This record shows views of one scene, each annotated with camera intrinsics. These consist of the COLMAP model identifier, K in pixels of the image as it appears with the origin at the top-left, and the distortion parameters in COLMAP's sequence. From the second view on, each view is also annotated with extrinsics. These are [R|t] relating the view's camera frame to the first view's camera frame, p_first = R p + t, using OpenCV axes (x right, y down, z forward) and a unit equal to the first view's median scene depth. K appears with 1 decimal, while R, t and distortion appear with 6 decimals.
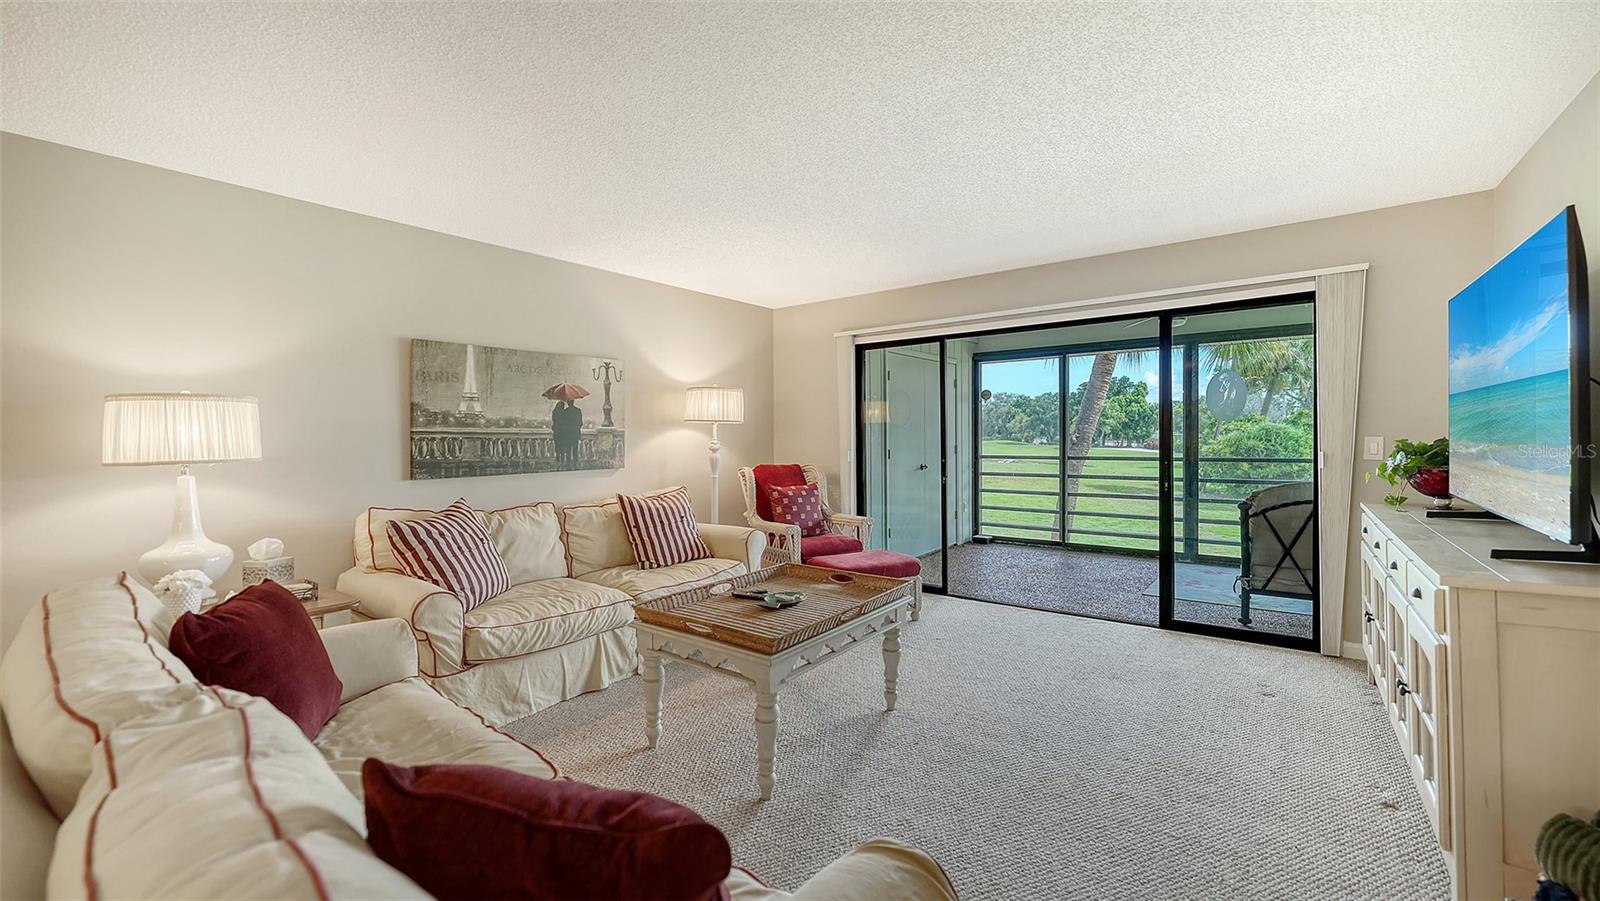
lens RADIAL K [[619.7, 0, 800.0], [0, 619.7, 450.5], [0, 0, 1]] dist [0.000578, 0.000067]
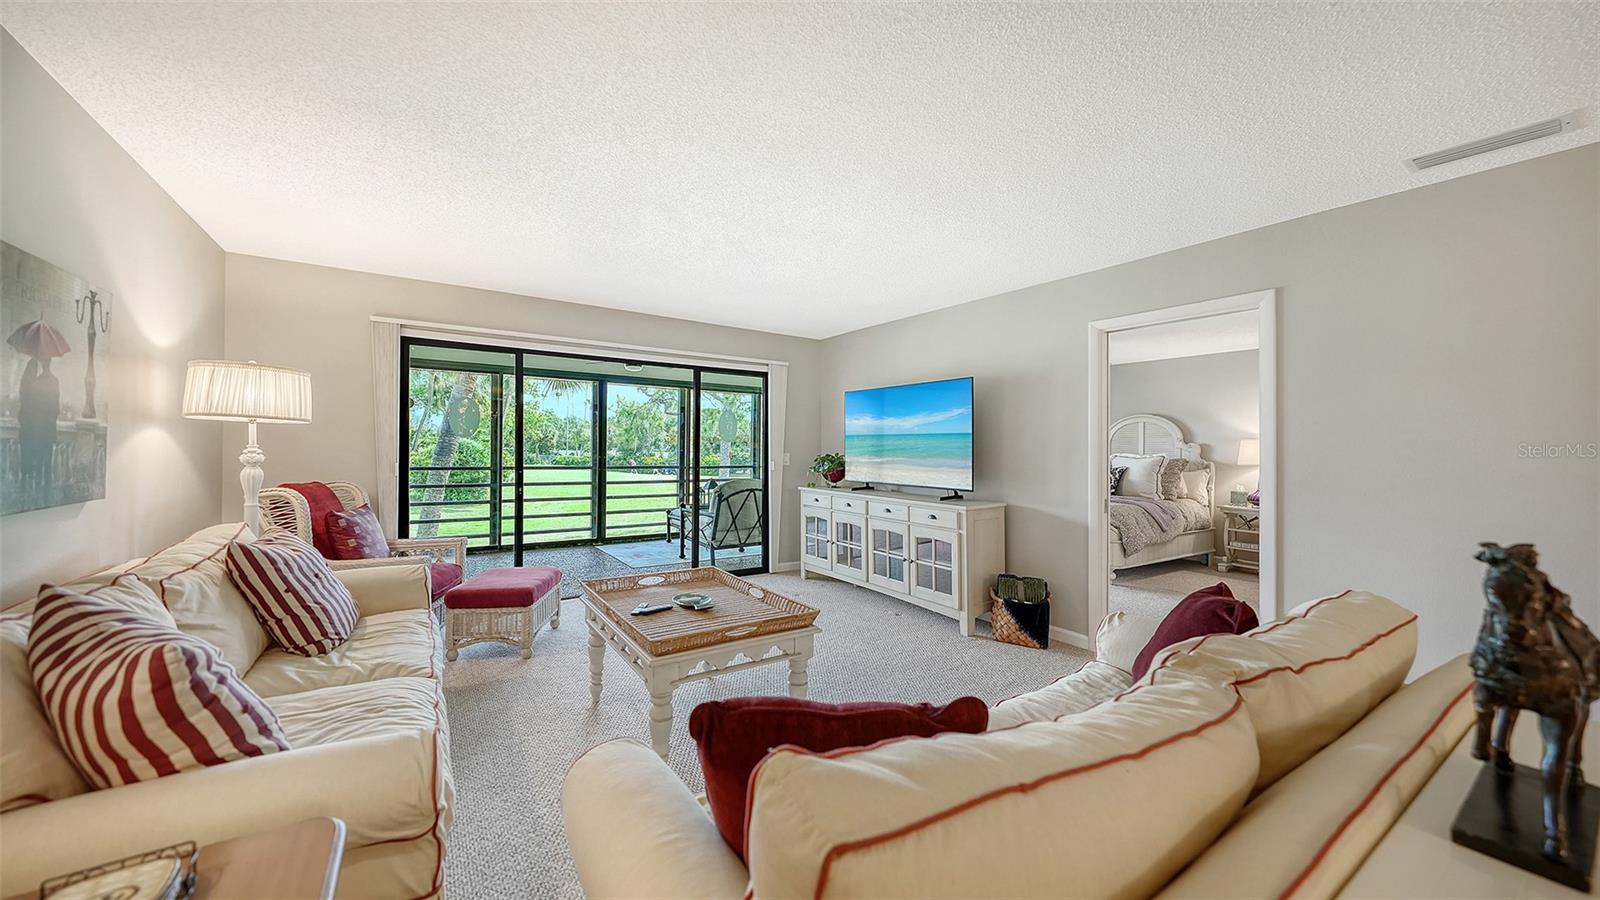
lens RADIAL K [[561.5, 0, 791.7], [0, 561.5, 446.4], [0, 0, 1]] dist [-0.005528, -0.000078]
pose [[0.342422, 0.020118, 0.939331, -0.467406], [0.003969, 0.999731, -0.022858, -0.002757], [-0.939538, 0.011556, 0.342250, 0.266730]]
